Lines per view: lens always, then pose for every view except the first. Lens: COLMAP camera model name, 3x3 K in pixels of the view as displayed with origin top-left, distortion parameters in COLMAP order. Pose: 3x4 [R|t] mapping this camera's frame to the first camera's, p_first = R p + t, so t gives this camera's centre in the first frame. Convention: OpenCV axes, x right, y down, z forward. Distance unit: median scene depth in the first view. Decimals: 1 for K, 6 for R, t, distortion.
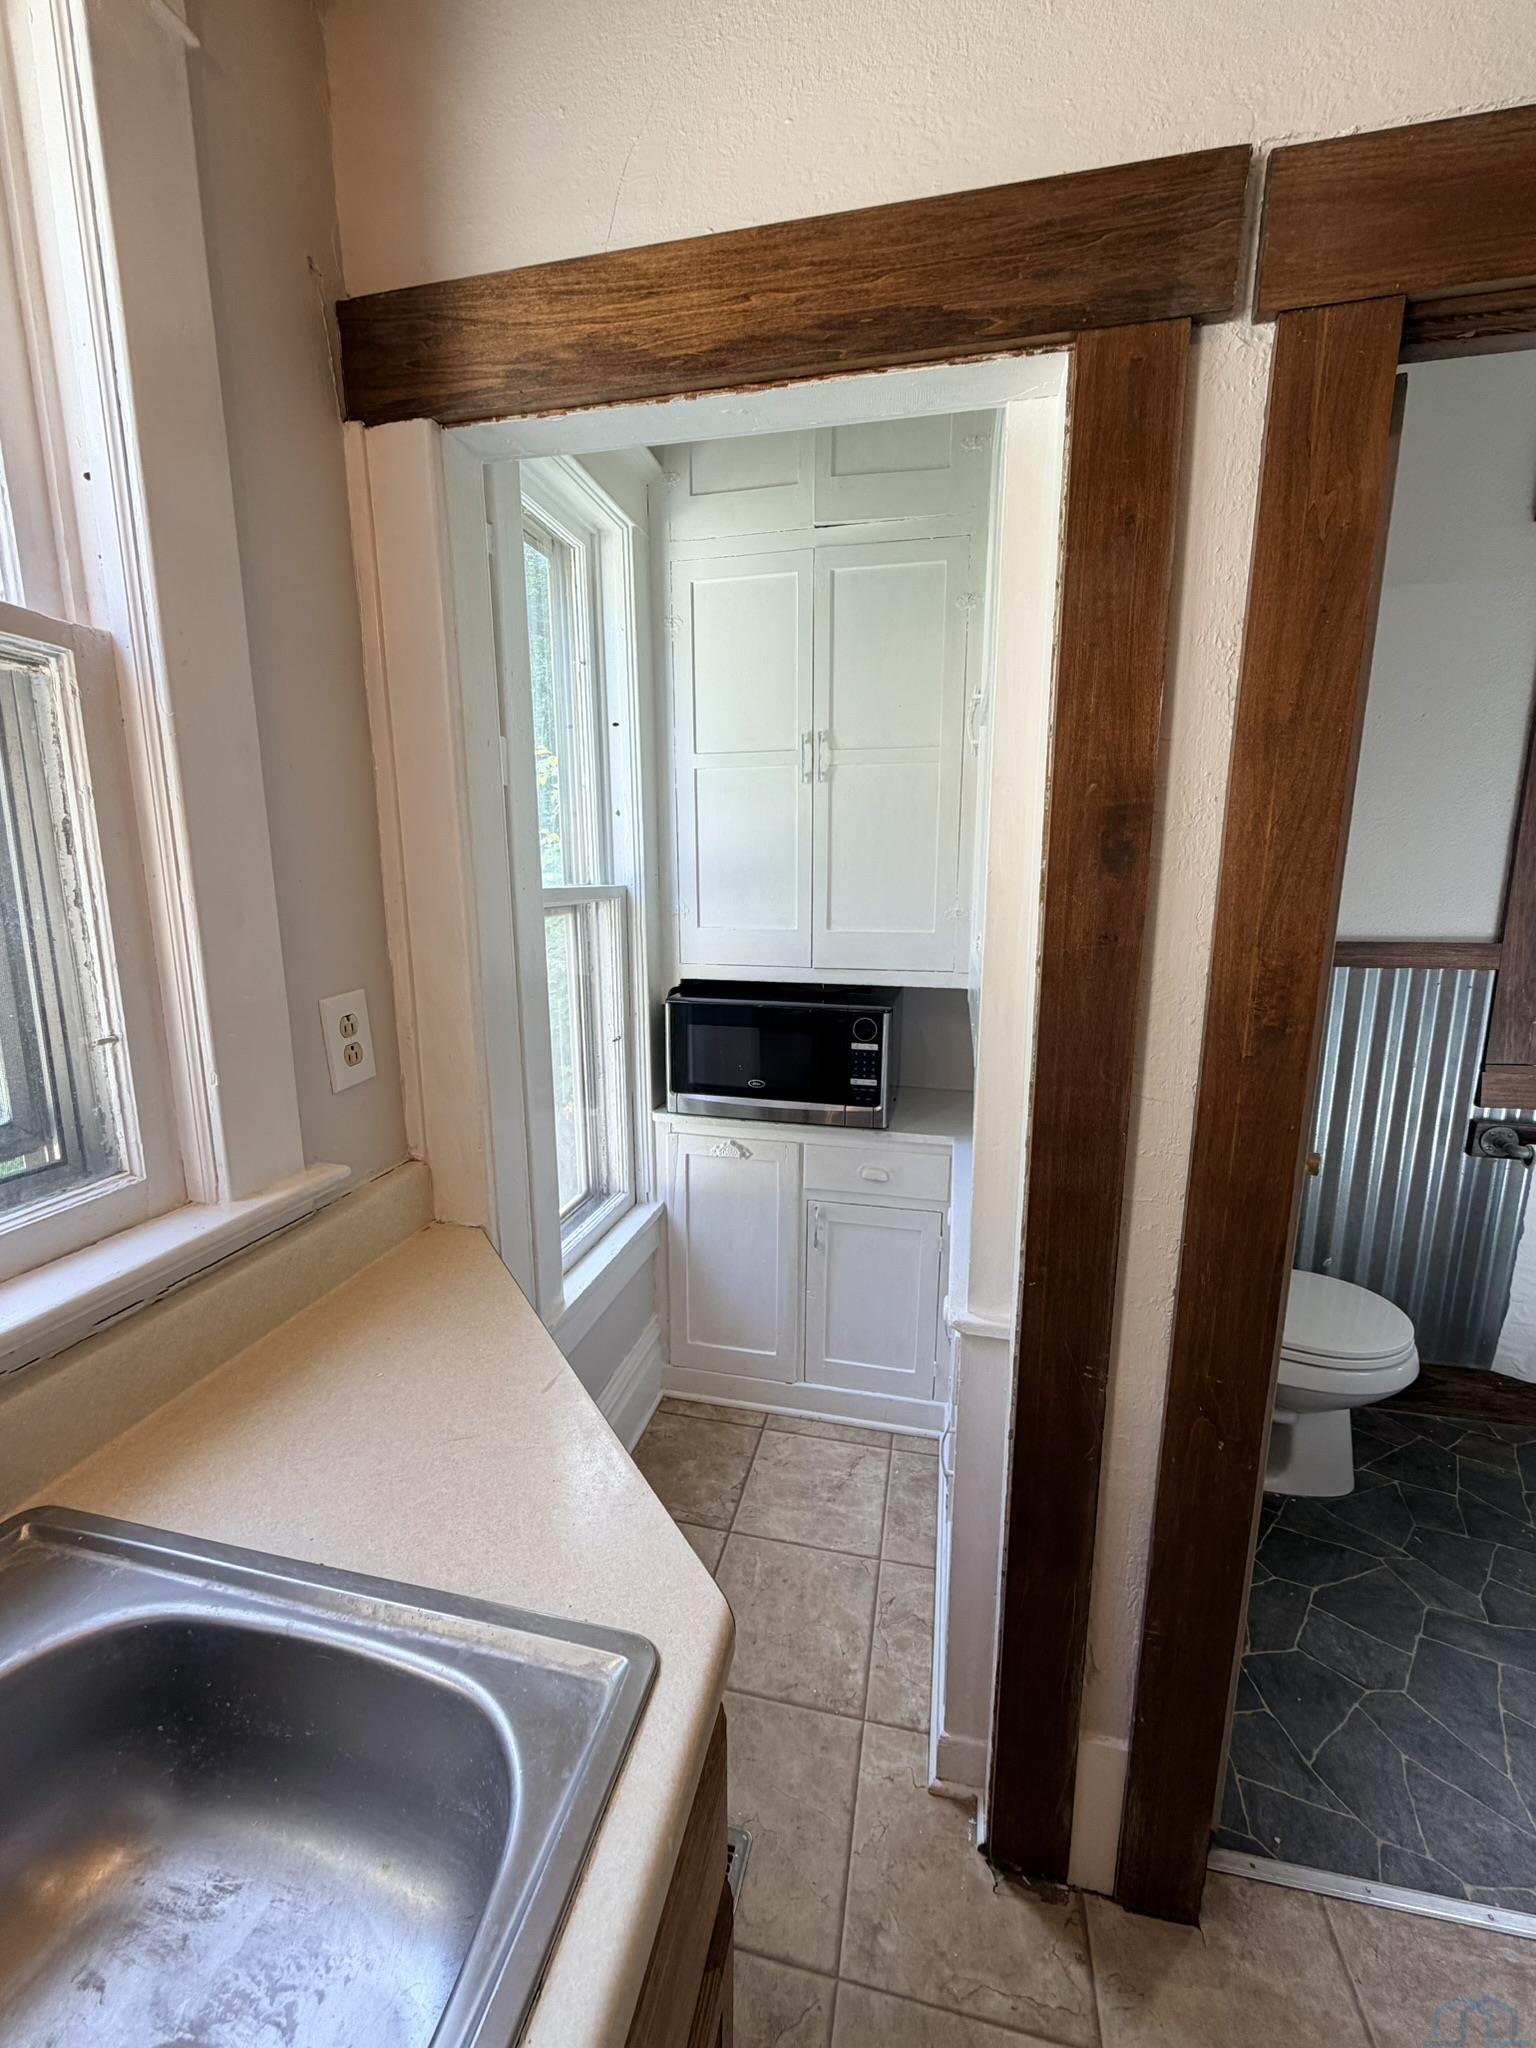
lens RADIAL K [[818.2, 0, 768.0], [0, 818.2, 1024.0], [0, 0, 1]] dist [0.005587, -0.000339]
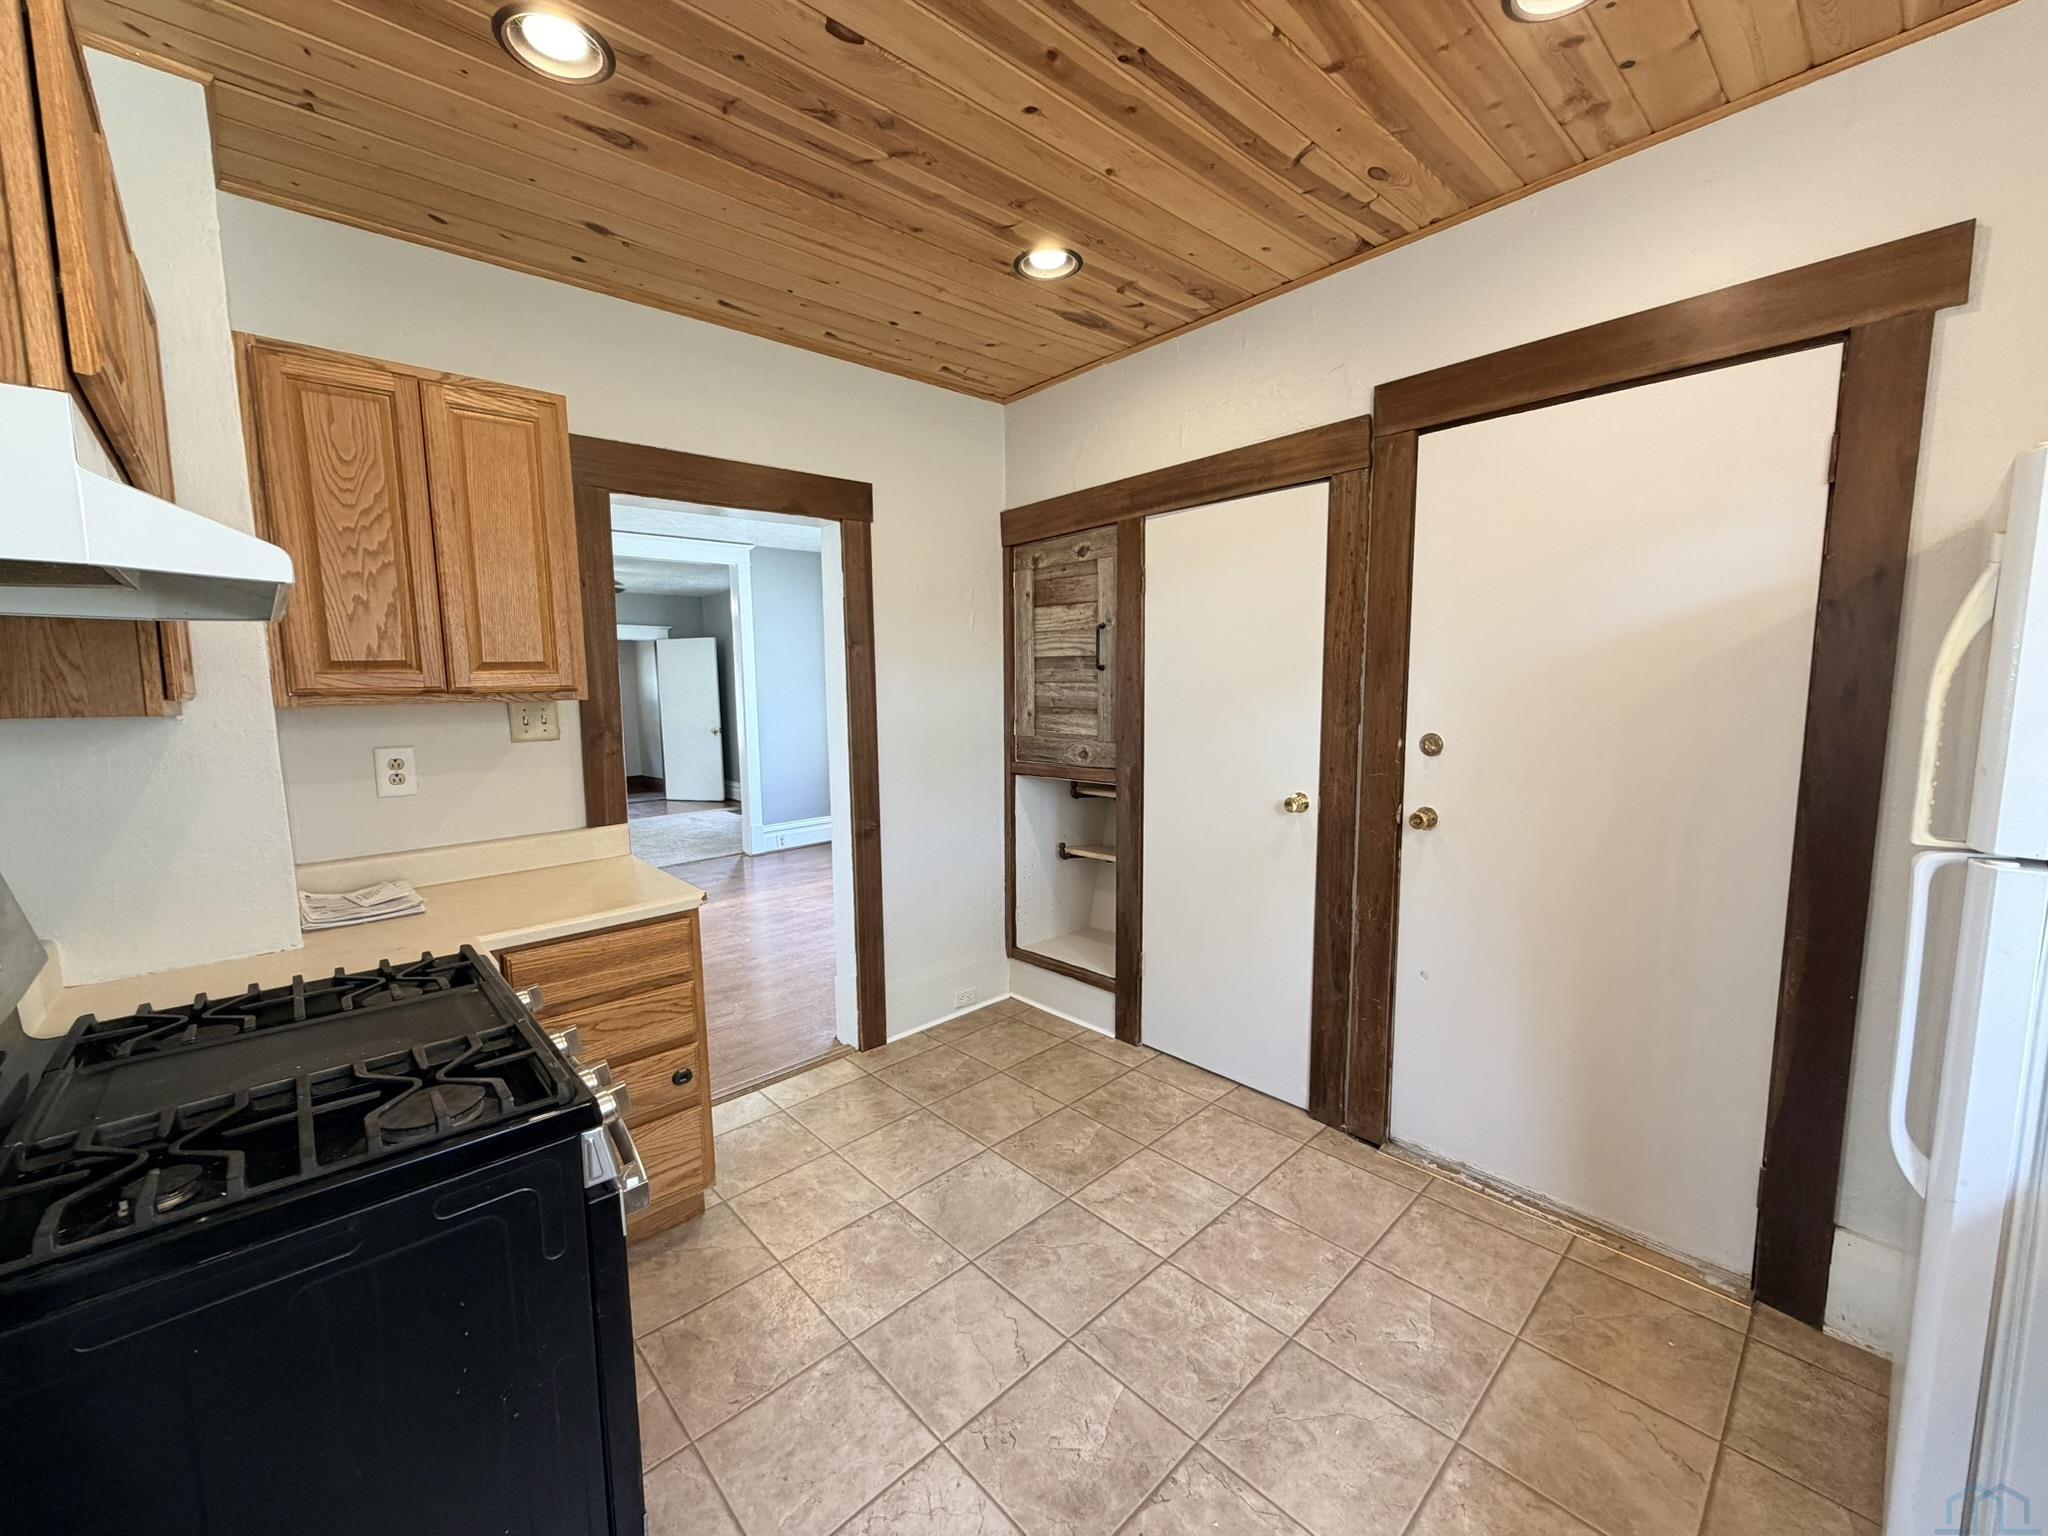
lens RADIAL K [[818.2, 0, 1021.4], [0, 818.2, 771.1], [0, 0, 1]] dist [0.005587, -0.000339]
pose [[-0.821423, -0.054983, 0.567663, -0.424686], [0.118052, 0.957393, 0.263556, -0.350402], [-0.557968, 0.283505, -0.779934, 1.898366]]
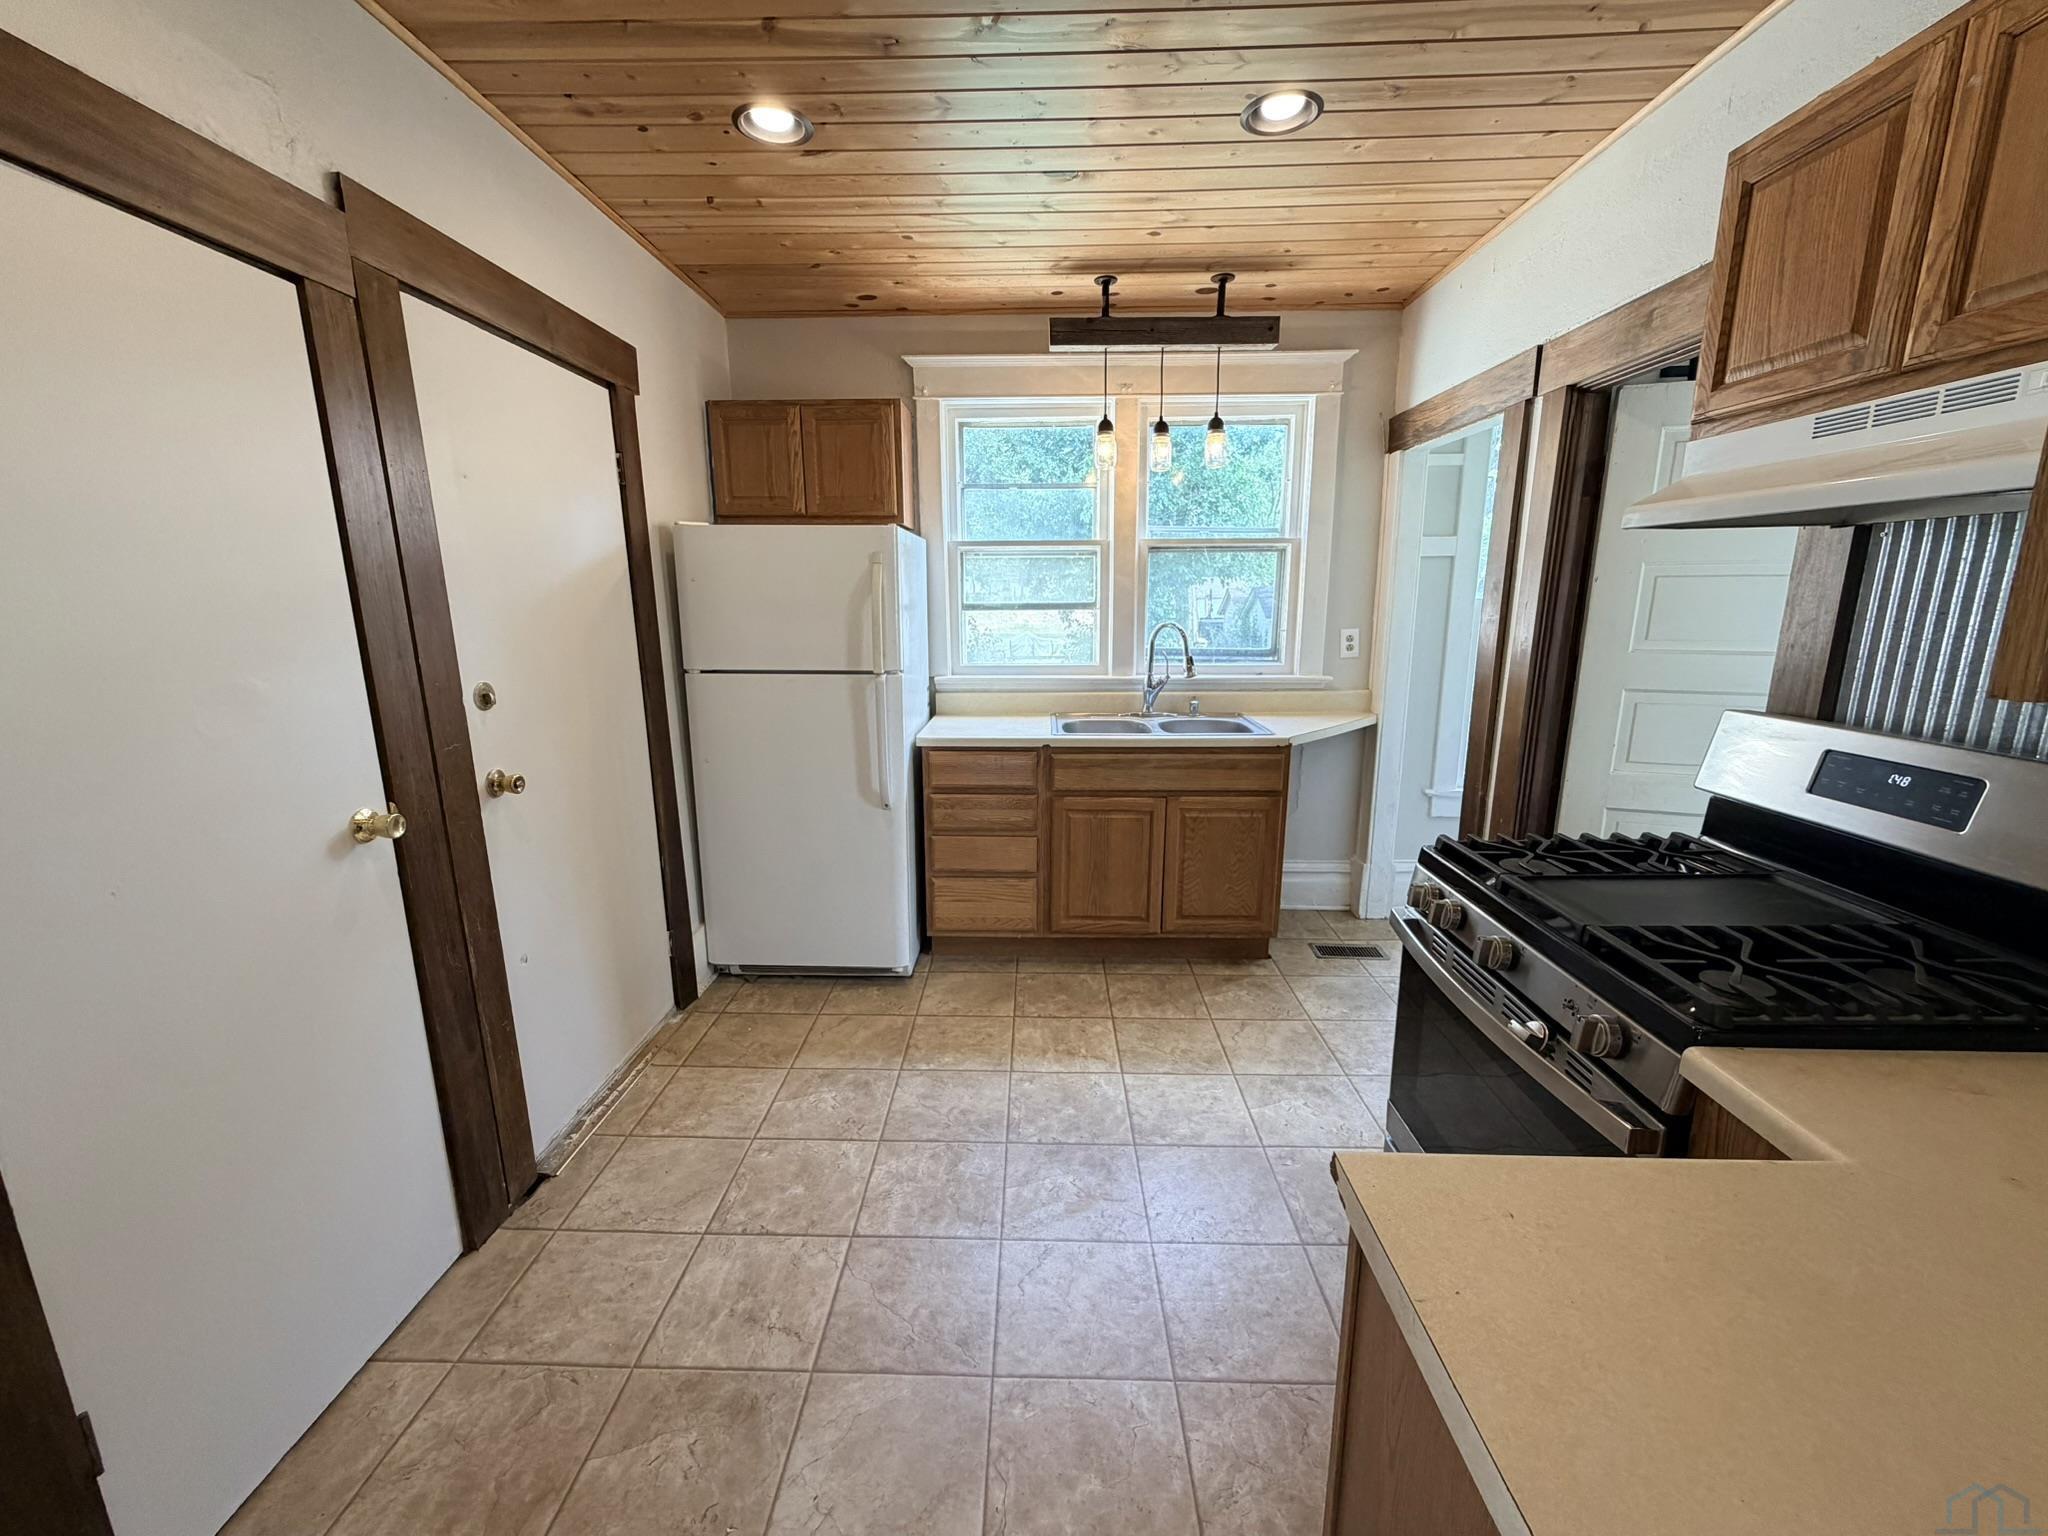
lens RADIAL K [[818.2, 0, 1021.4], [0, 818.2, 771.1], [0, 0, 1]] dist [0.005587, -0.000339]
pose [[0.192105, 0.205479, -0.959622, 0.881871], [-0.169792, 0.970047, 0.173721, -0.199228], [0.966575, 0.129563, 0.221239, 1.042484]]
